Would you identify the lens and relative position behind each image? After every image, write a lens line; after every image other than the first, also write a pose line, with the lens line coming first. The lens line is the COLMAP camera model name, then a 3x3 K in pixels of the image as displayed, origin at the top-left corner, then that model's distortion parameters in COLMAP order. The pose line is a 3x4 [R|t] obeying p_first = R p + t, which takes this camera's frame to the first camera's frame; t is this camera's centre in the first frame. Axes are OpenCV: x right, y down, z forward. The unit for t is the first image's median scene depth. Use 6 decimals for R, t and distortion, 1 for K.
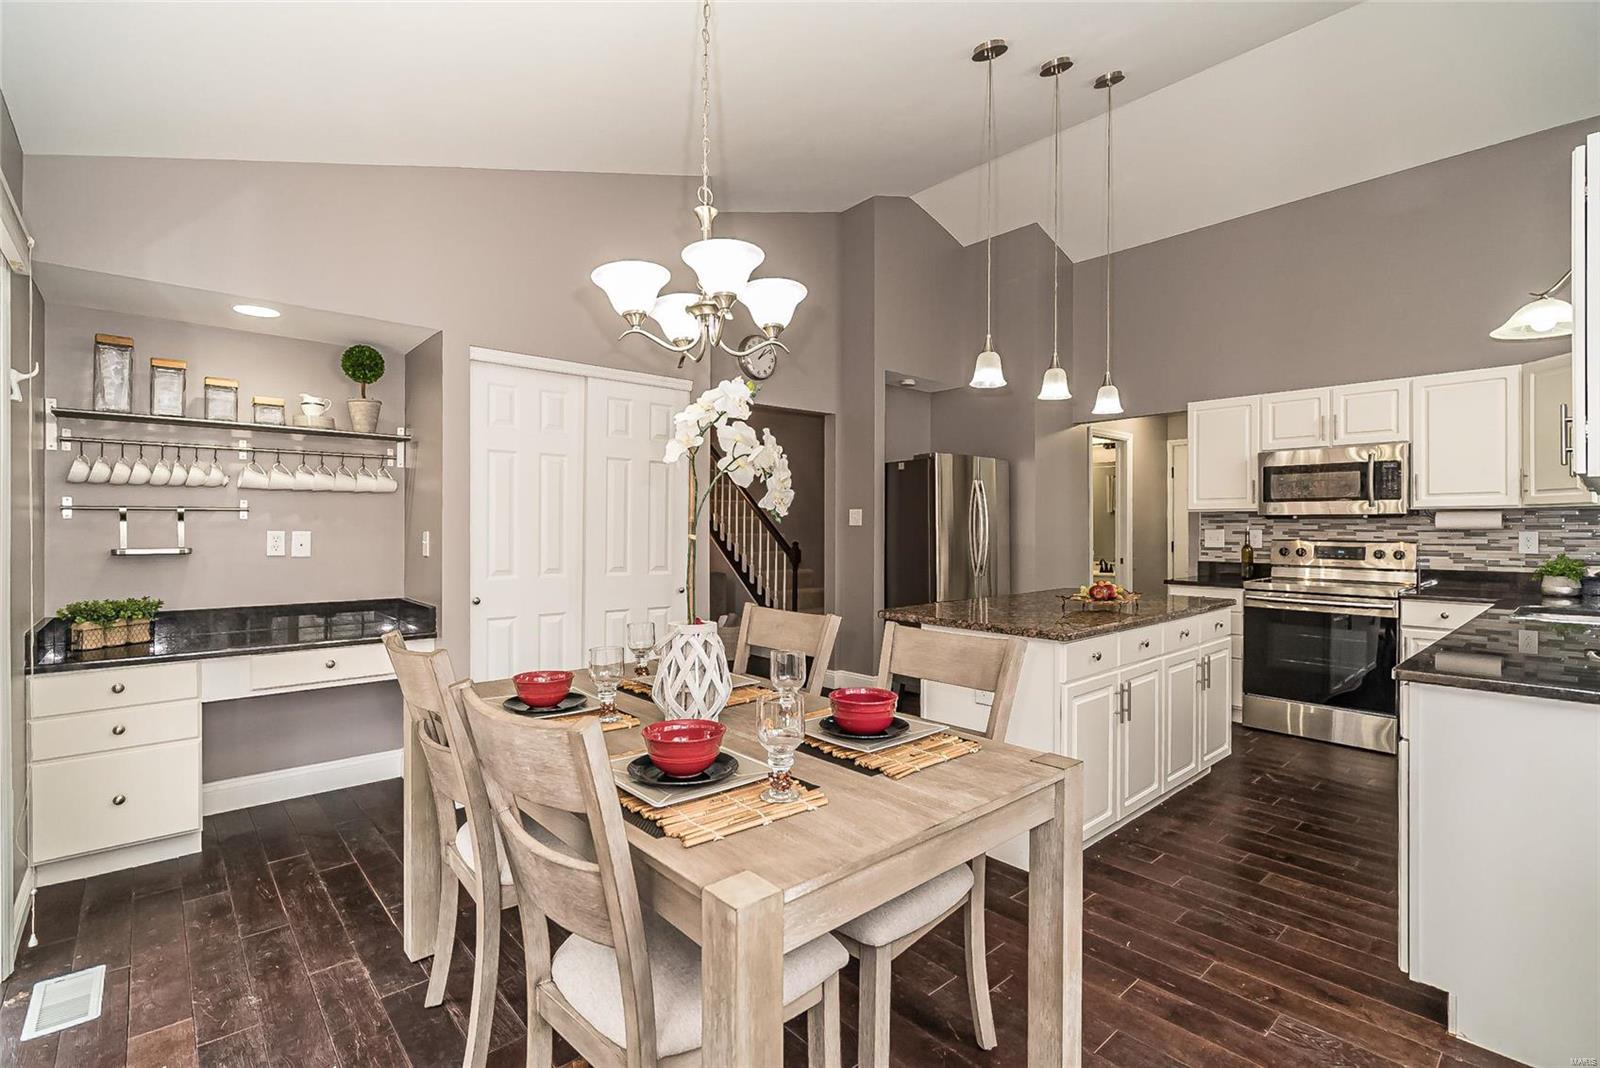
lens RADIAL K [[738.0, 0, 799.5], [0, 738.0, 527.3], [0, 0, 1]] dist [0.000594, 0.000836]
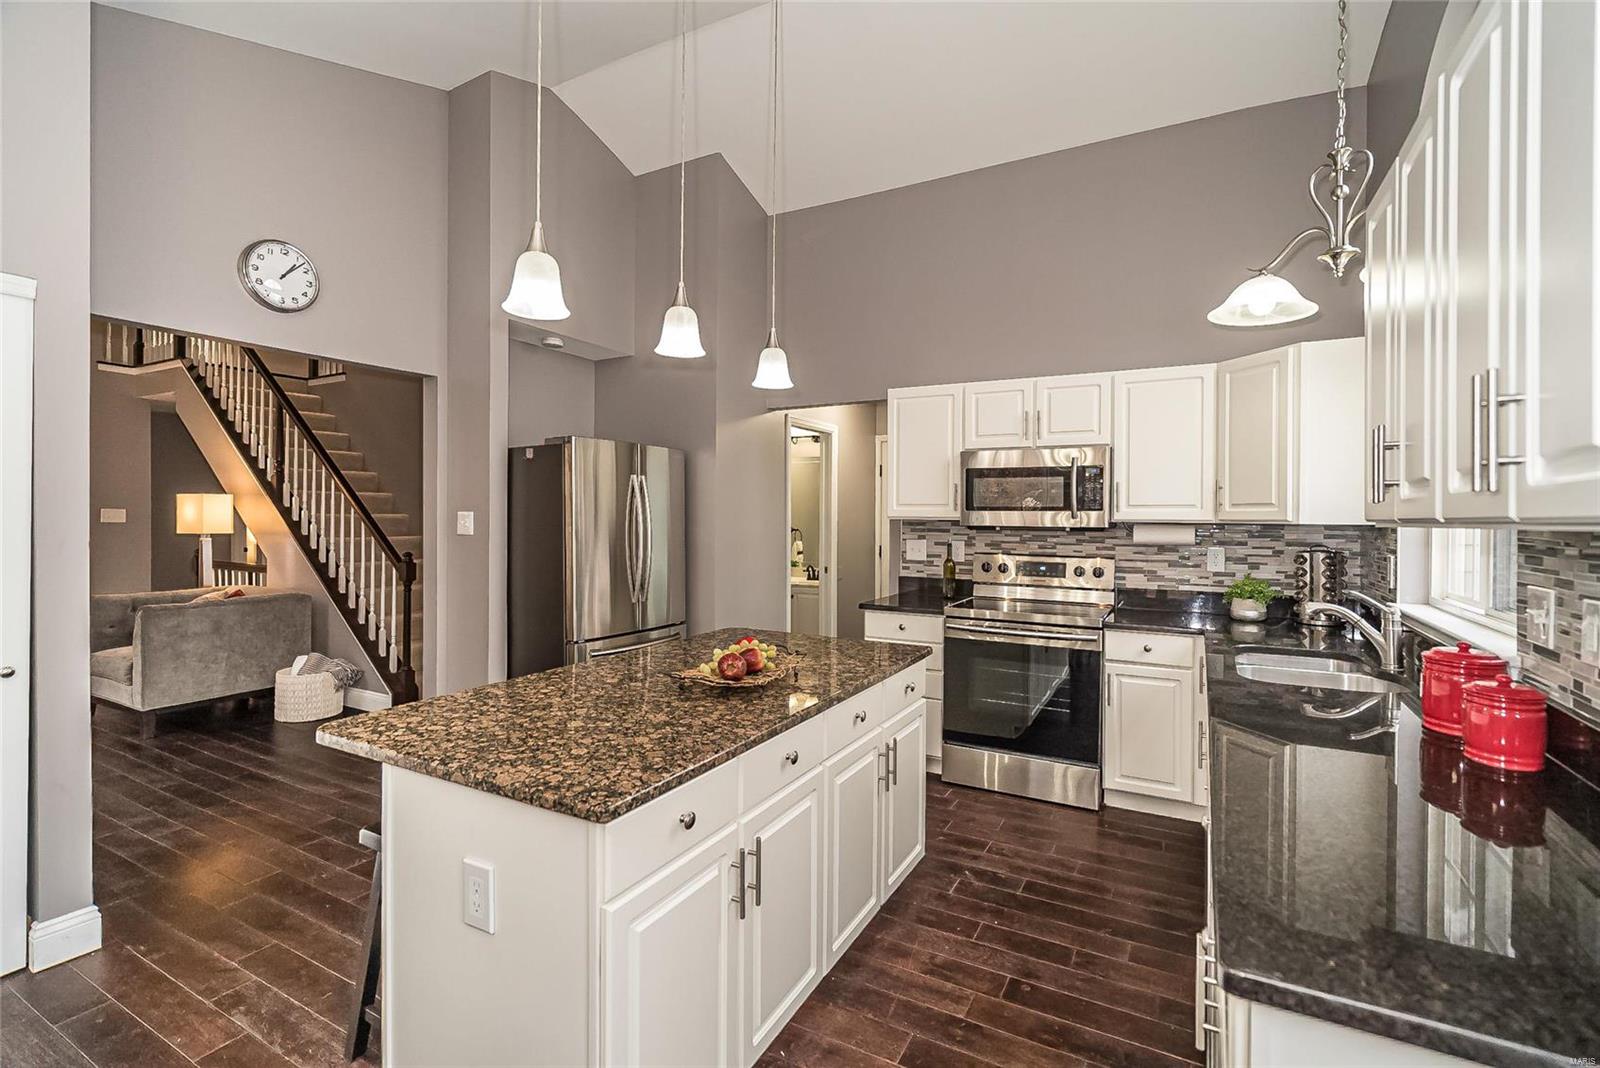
lens RADIAL K [[717.1, 0, 801.0], [0, 717.1, 517.3], [0, 0, 1]] dist [-0.001192, 0.000753]
pose [[0.945251, 0.005252, 0.326302, 0.185426], [-0.006172, 0.999979, 0.001785, -0.026927], [-0.326286, -0.003701, 0.945264, 0.290386]]
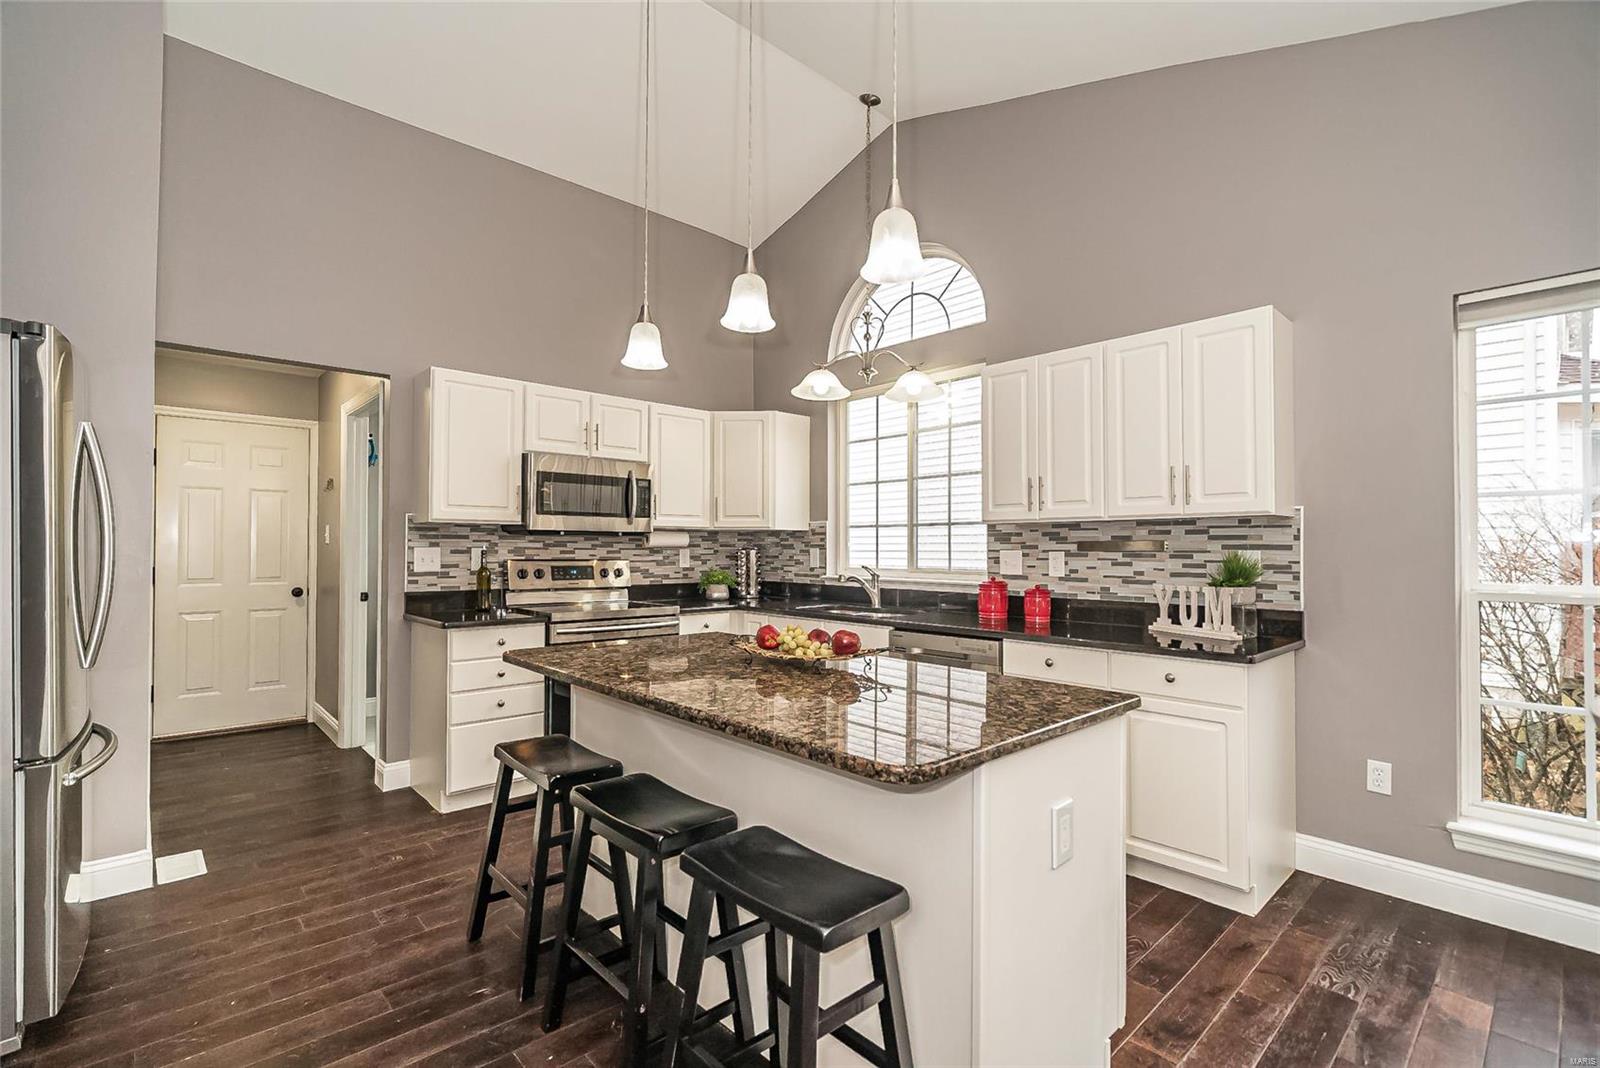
lens RADIAL K [[725.8, 0, 799.5], [0, 725.8, 538.8], [0, 0, 1]] dist [-0.002458, 0.000310]
pose [[-0.009172, 0.012816, 0.999876, -0.179537], [-0.002232, 0.999915, -0.012837, 0.003184], [-0.999955, -0.002349, -0.009143, 0.729491]]
